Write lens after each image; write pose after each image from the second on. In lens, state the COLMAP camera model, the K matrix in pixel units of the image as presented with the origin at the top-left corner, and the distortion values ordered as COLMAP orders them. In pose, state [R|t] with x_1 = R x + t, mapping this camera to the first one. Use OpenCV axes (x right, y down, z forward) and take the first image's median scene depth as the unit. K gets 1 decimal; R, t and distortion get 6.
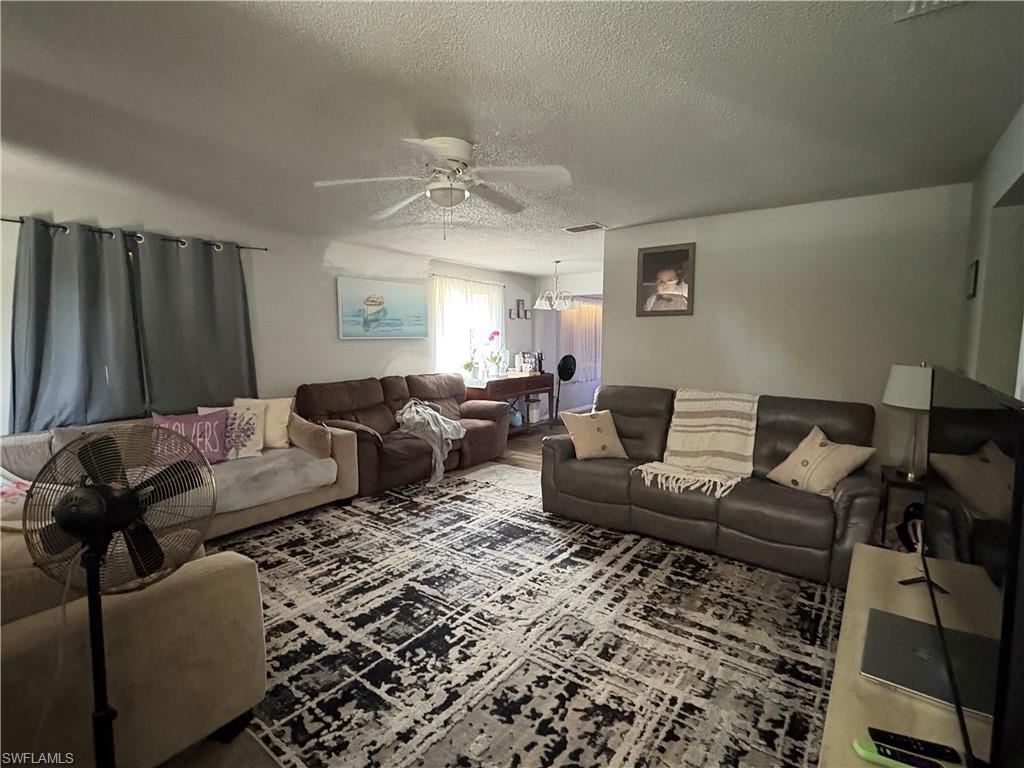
lens RADIAL K [[478.7, 0, 512.0], [0, 478.7, 381.1], [0, 0, 1]] dist [0.000225, -0.000005]
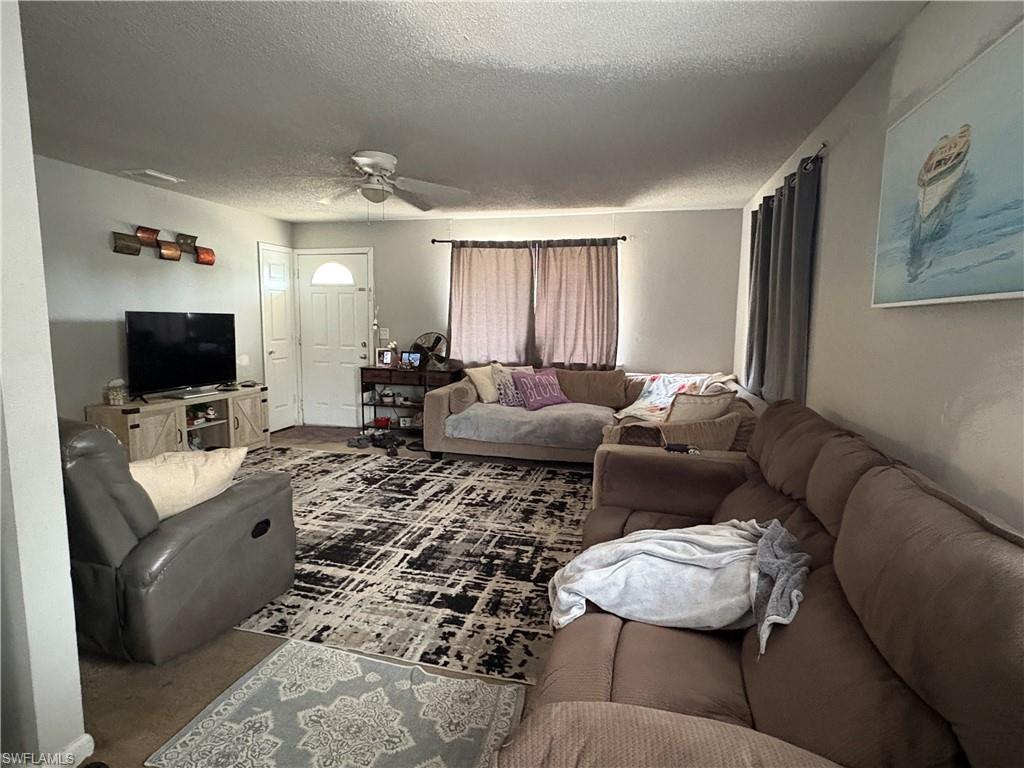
lens RADIAL K [[535.8, 0, 511.4], [0, 535.8, 380.7], [0, 0, 1]] dist [0.001396, 0.000036]
pose [[-0.922741, 0.033725, -0.383941, 0.079784], [-0.048777, 0.977936, 0.203131, -0.171352], [0.382321, 0.206165, -0.900737, 2.117699]]
